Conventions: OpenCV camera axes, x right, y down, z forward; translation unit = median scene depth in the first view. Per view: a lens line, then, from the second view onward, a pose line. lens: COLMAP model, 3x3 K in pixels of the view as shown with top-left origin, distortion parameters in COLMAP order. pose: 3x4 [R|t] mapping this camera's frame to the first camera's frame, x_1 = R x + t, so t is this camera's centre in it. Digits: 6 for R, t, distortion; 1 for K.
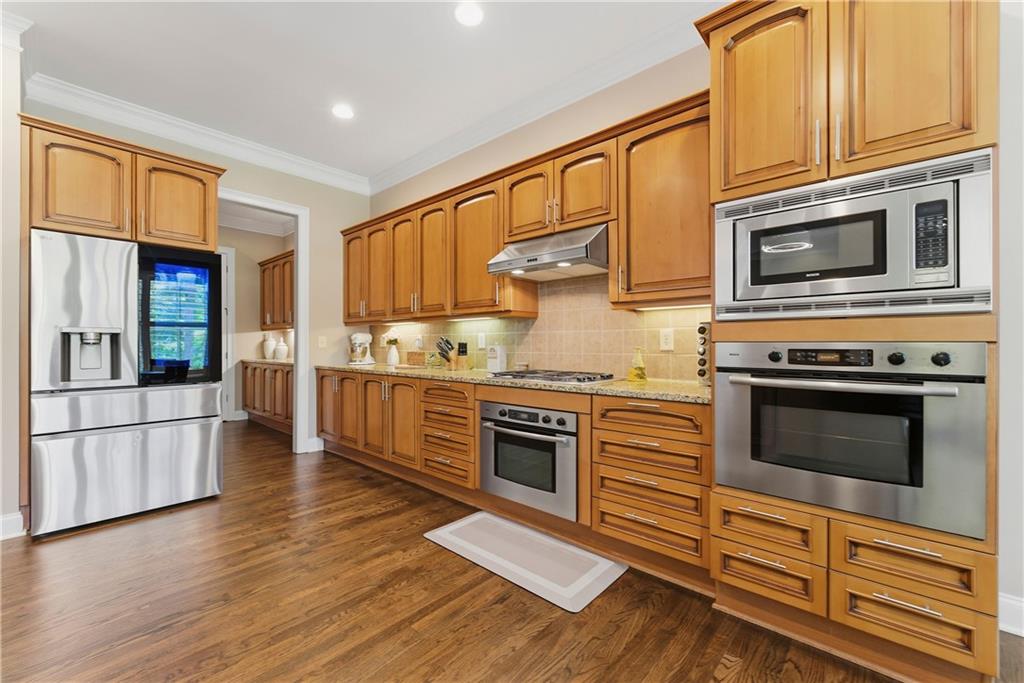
lens RADIAL K [[420.9, 0, 511.7], [0, 420.9, 341.6], [0, 0, 1]] dist [0.001313, 0.000401]
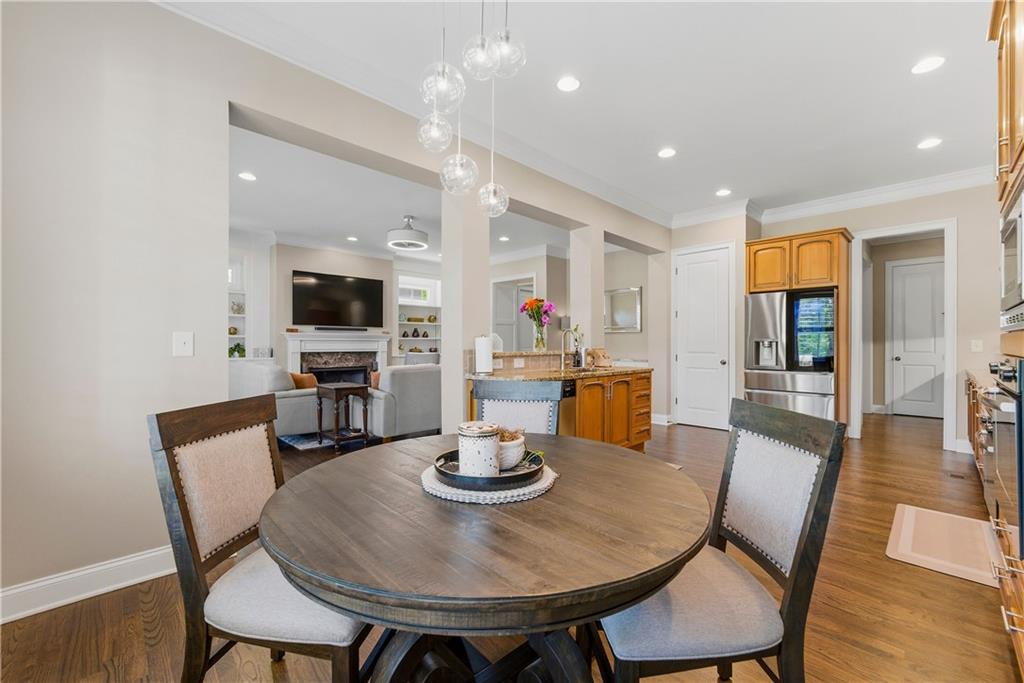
lens RADIAL K [[399.7, 0, 513.3], [0, 399.7, 342.7], [0, 0, 1]] dist [-0.000261, -0.000016]
pose [[-0.082986, -0.004202, -0.996542, 0.881689], [0.005021, 0.999977, -0.004635, -0.010244], [0.996538, -0.005388, -0.082963, -0.032051]]
